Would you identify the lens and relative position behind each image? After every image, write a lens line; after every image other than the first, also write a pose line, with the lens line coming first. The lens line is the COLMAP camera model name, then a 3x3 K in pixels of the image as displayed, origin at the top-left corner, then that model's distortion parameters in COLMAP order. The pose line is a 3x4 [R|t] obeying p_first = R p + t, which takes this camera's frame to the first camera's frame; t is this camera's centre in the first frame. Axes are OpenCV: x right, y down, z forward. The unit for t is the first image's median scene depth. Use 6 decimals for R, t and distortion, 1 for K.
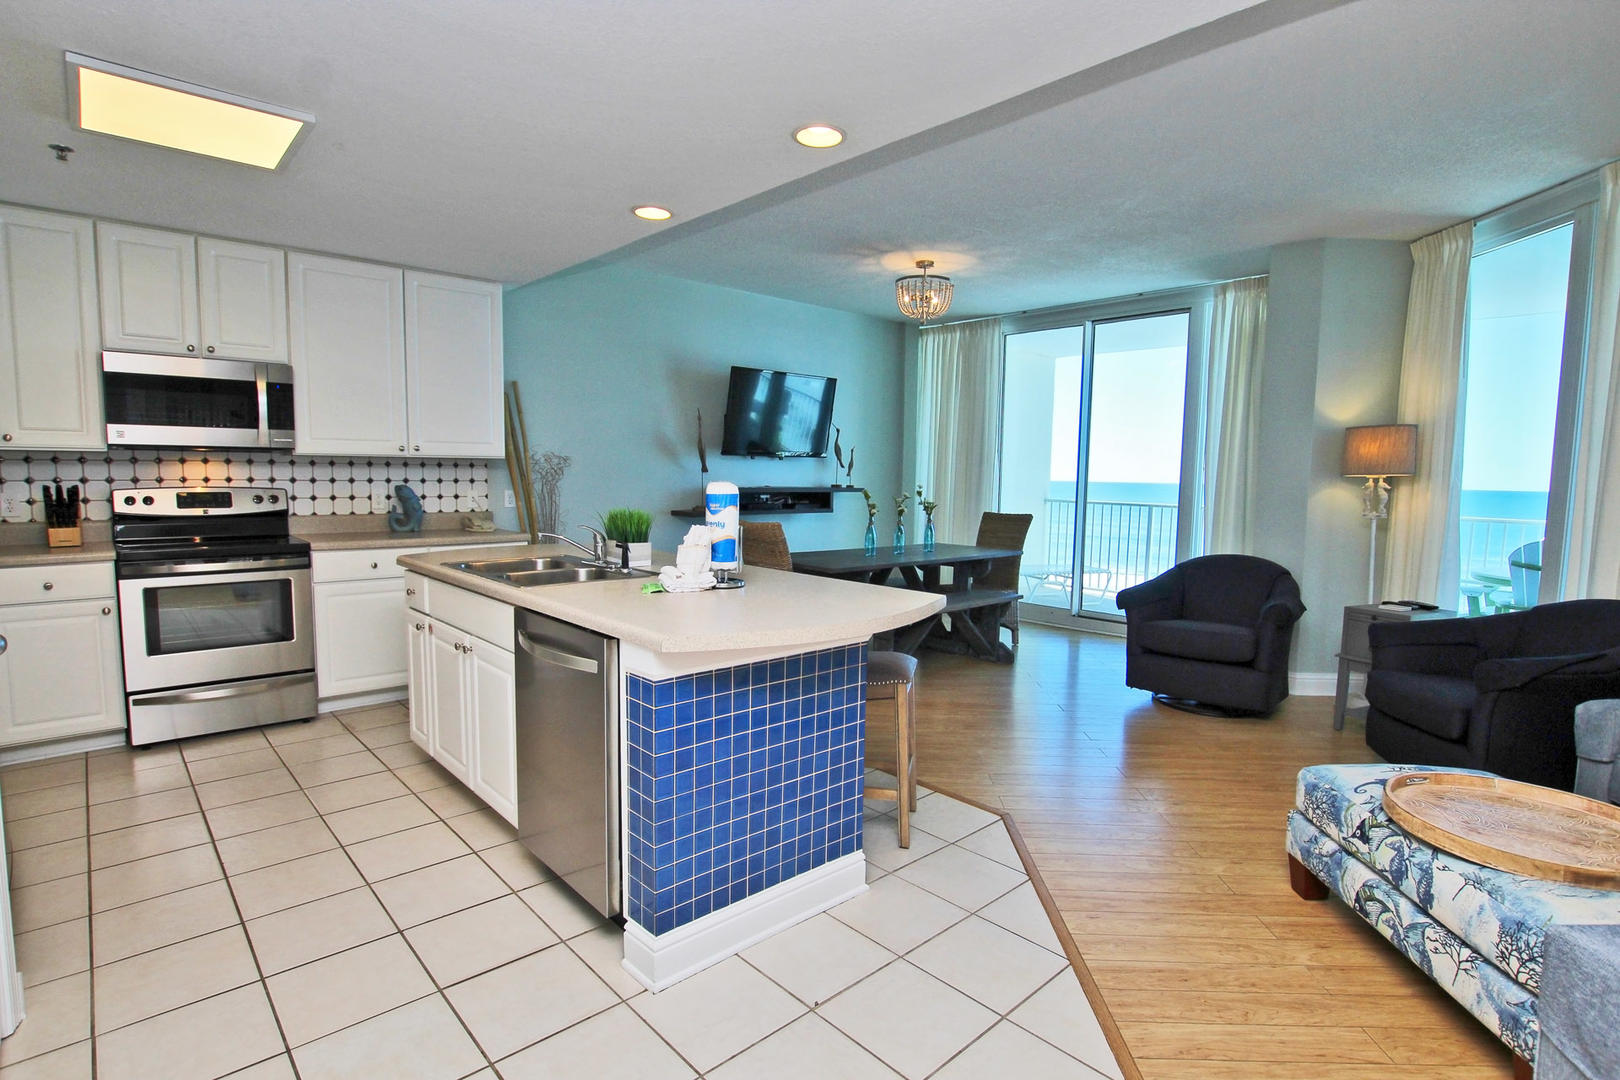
lens RADIAL K [[801.2, 0, 810.7], [0, 801.2, 536.9], [0, 0, 1]] dist [-0.004260, -0.000196]
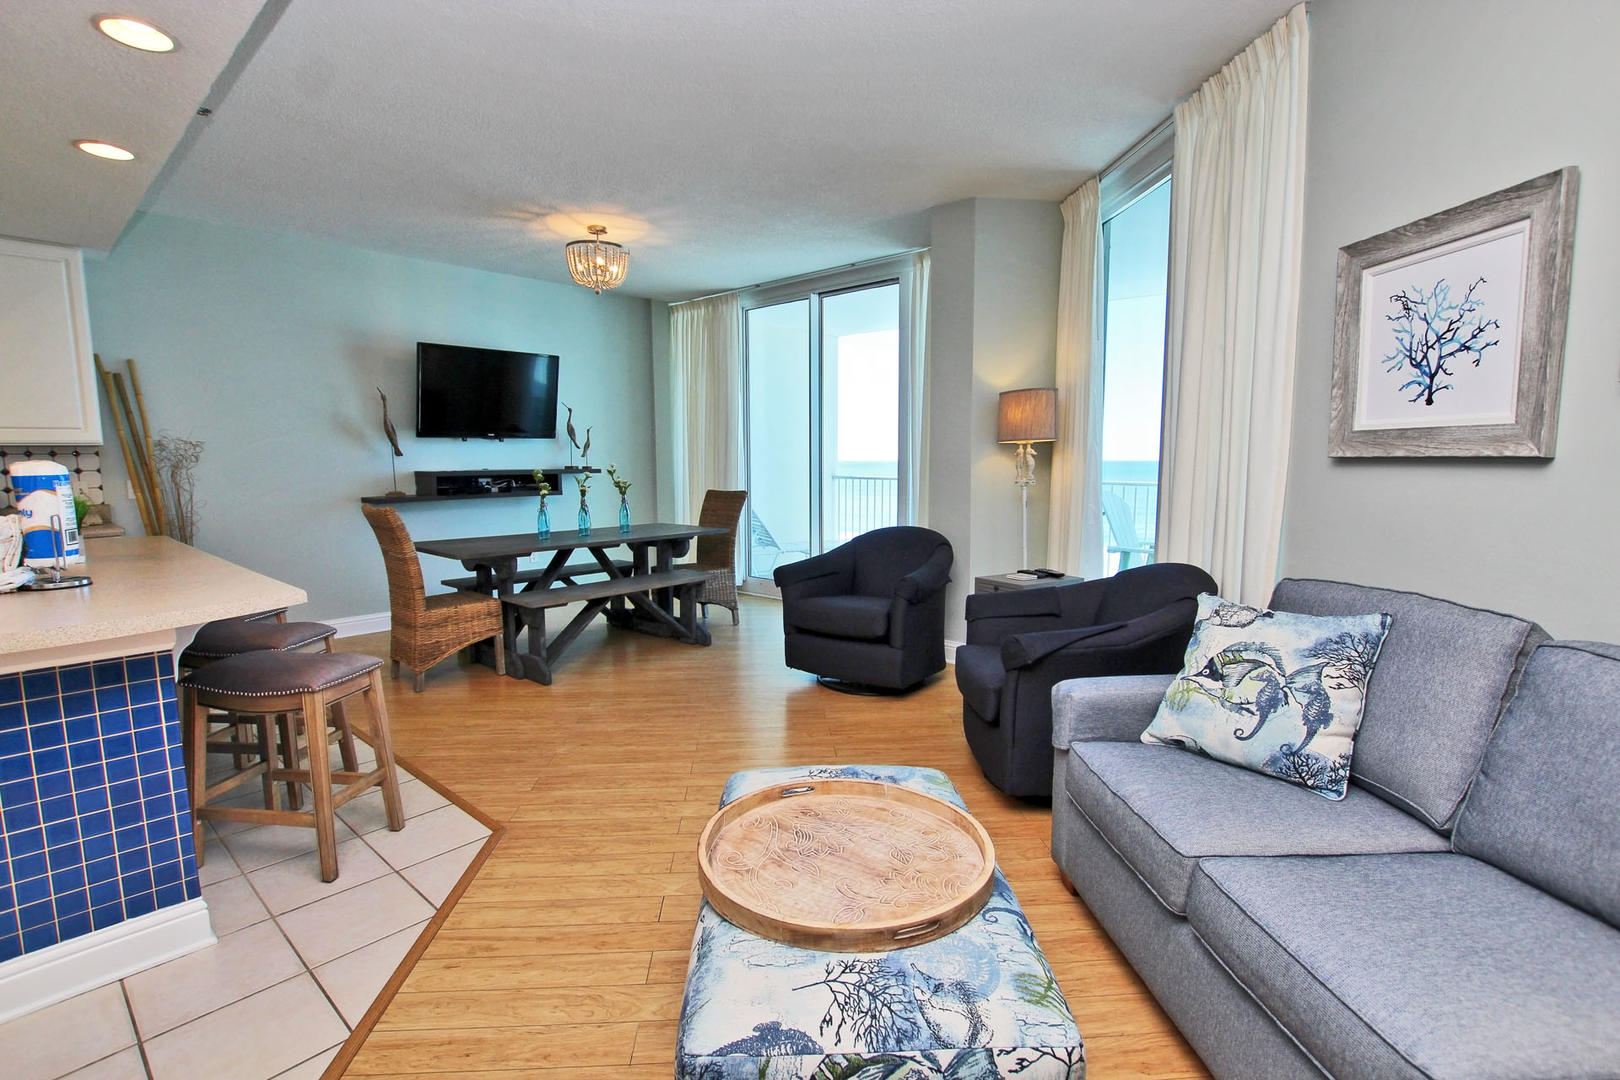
lens RADIAL K [[741.1, 0, 809.2], [0, 741.1, 543.7], [0, 0, 1]] dist [-0.022523, 0.002556]
pose [[0.996169, -0.031453, 0.081601, 0.324306], [0.028672, 0.998975, 0.035024, 0.007598], [-0.082619, -0.032550, 0.996049, 0.104371]]
